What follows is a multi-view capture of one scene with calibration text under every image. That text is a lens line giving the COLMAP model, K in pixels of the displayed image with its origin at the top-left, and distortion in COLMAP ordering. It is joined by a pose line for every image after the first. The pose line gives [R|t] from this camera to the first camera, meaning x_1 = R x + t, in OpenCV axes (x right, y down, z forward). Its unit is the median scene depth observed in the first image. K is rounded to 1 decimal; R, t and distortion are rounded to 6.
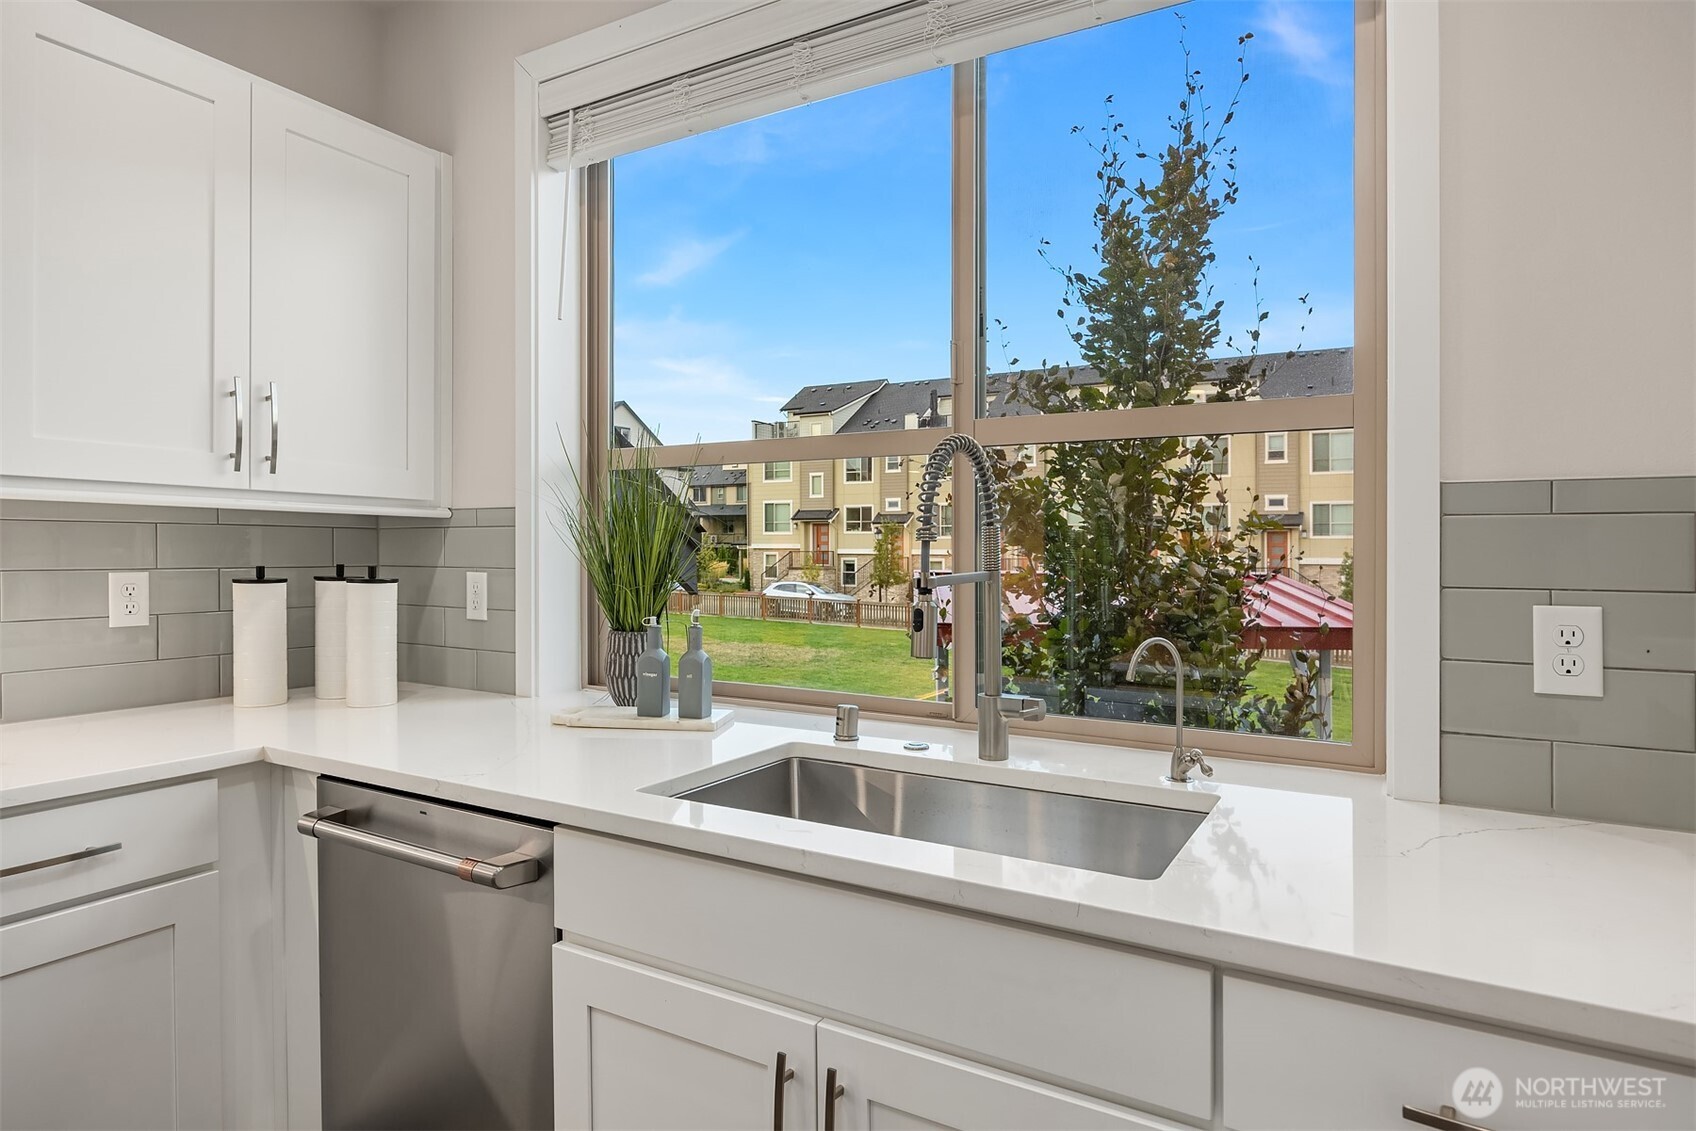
lens RADIAL K [[956.8, 0, 846.3], [0, 956.8, 551.1], [0, 0, 1]] dist [0.008427, 0.000644]
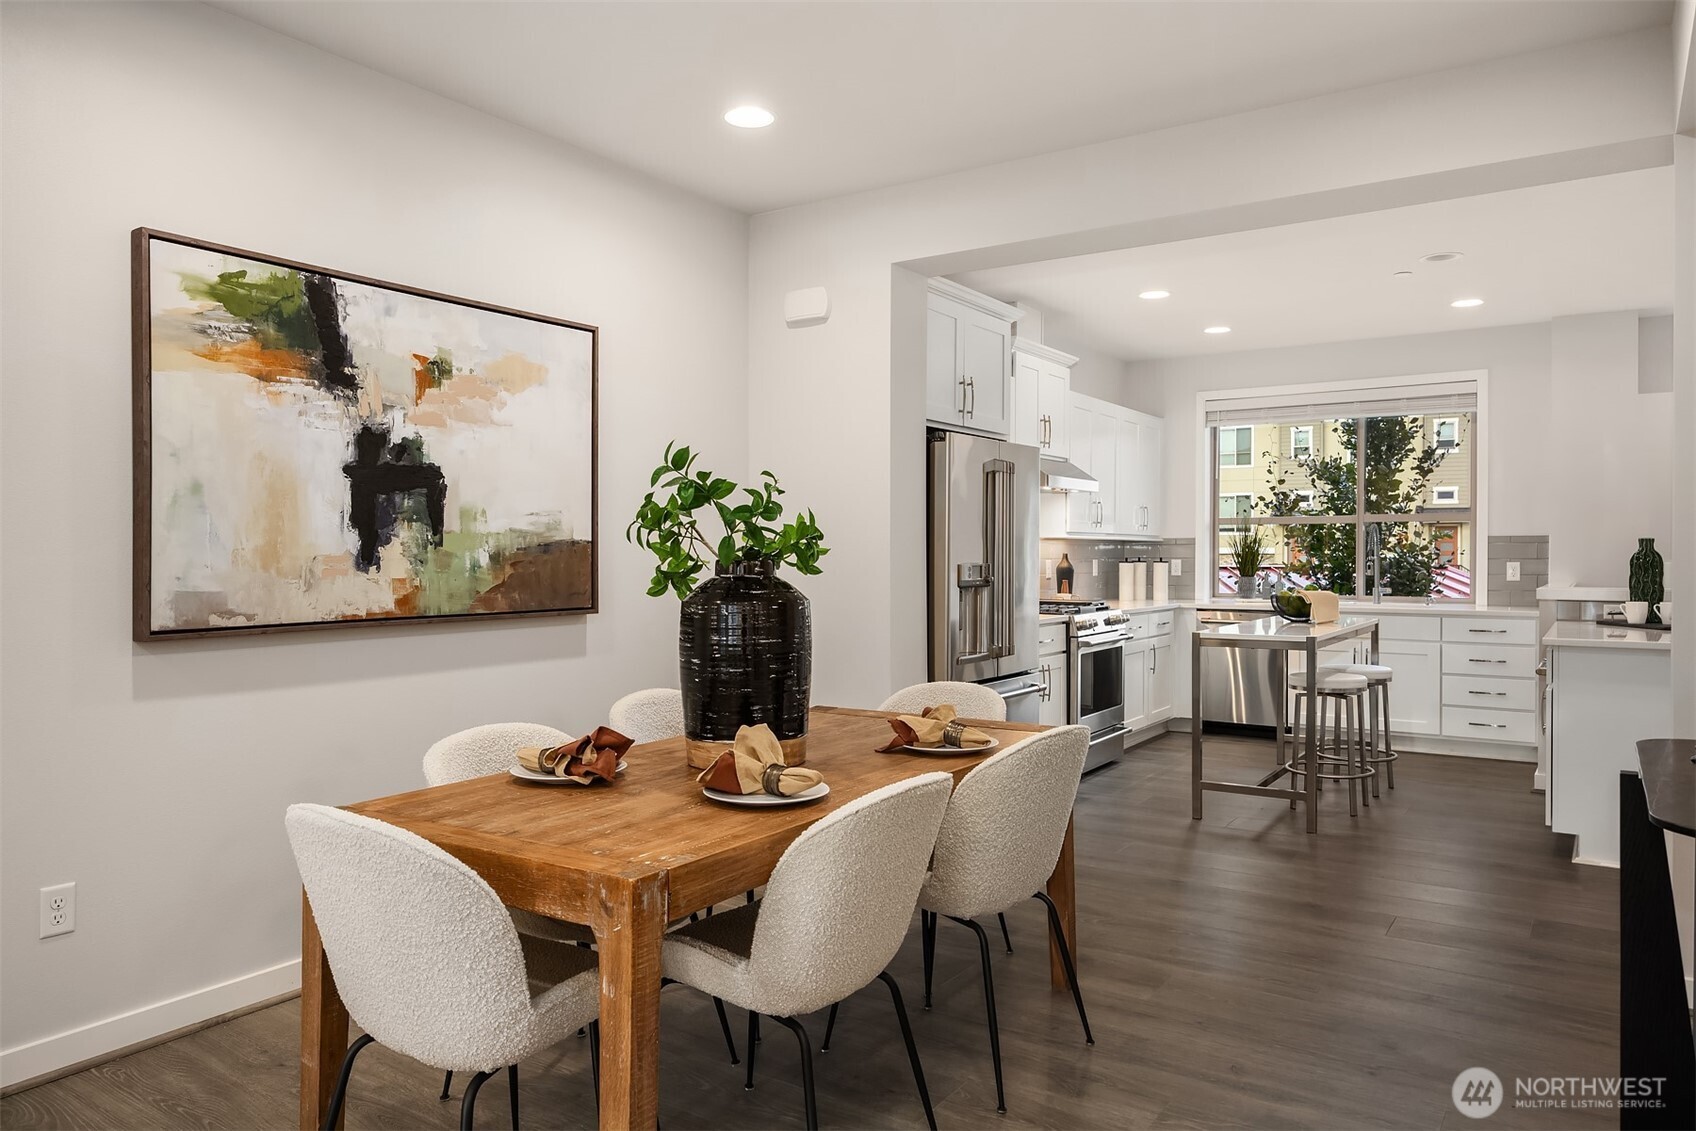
lens RADIAL K [[1106.8, 0, 841.2], [0, 1106.8, 571.4], [0, 0, 1]] dist [-0.011882, -0.001833]
pose [[0.996884, -0.002684, -0.078831, -0.568601], [0.004249, 0.999797, 0.019685, -0.005238], [0.078762, -0.019958, 0.996694, -1.247877]]
